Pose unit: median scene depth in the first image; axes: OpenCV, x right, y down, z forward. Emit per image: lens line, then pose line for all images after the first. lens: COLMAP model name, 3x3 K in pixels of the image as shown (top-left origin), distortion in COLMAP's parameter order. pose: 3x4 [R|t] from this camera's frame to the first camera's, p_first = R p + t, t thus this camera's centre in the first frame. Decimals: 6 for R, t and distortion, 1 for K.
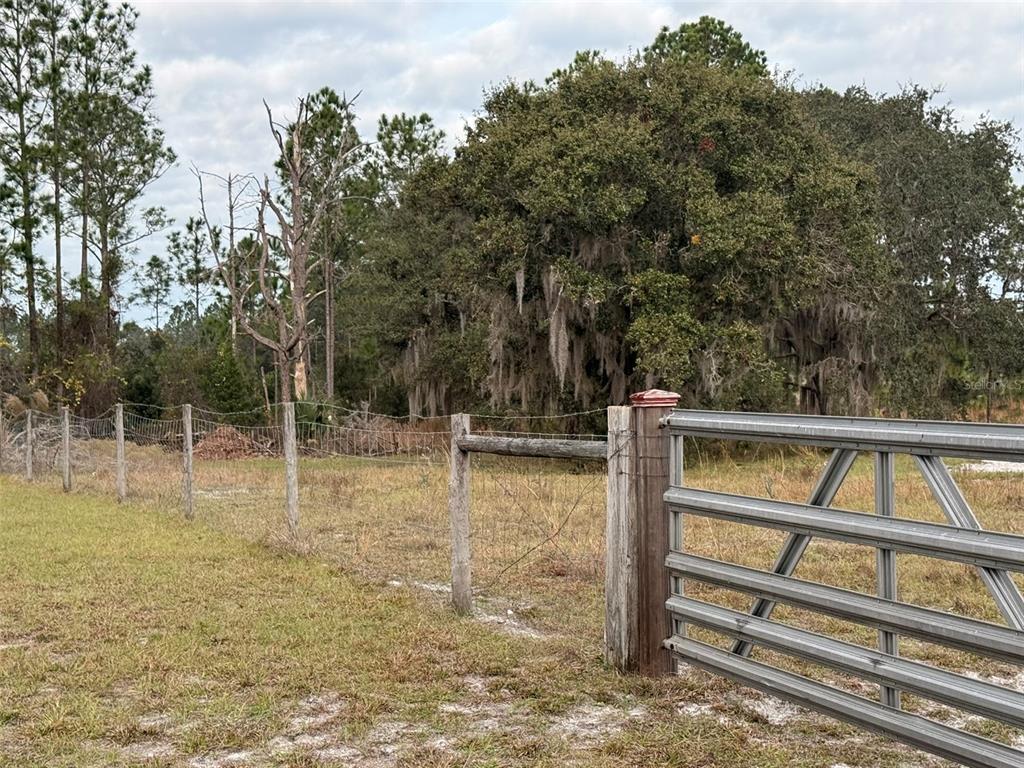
lens RADIAL K [[1620.2, 0, 512.0], [0, 1620.2, 384.0], [0, 0, 1]] dist [0.049811, 0.133064]
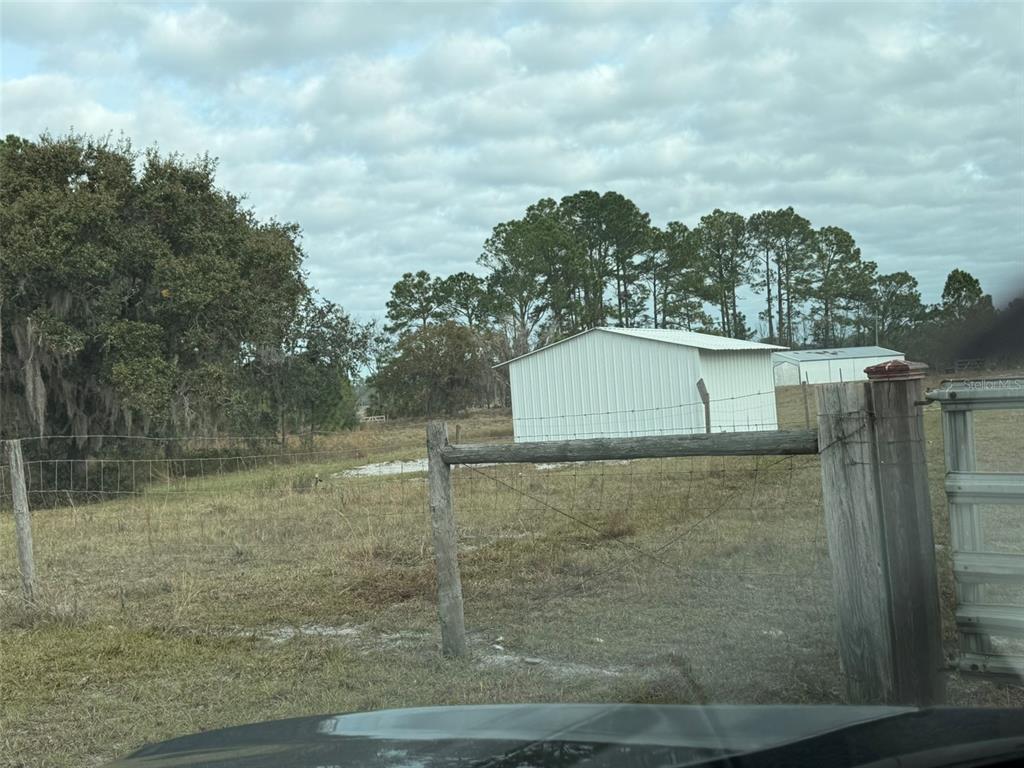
lens RADIAL K [[1140.6, 0, 512.0], [0, 1140.6, 384.0], [0, 0, 1]] dist [0.055627, -0.021512]
pose [[0.840566, -0.040248, 0.540212, -0.118853], [0.059565, 0.998056, -0.018325, 0.004428], [-0.538424, 0.047581, 0.841329, 0.182673]]
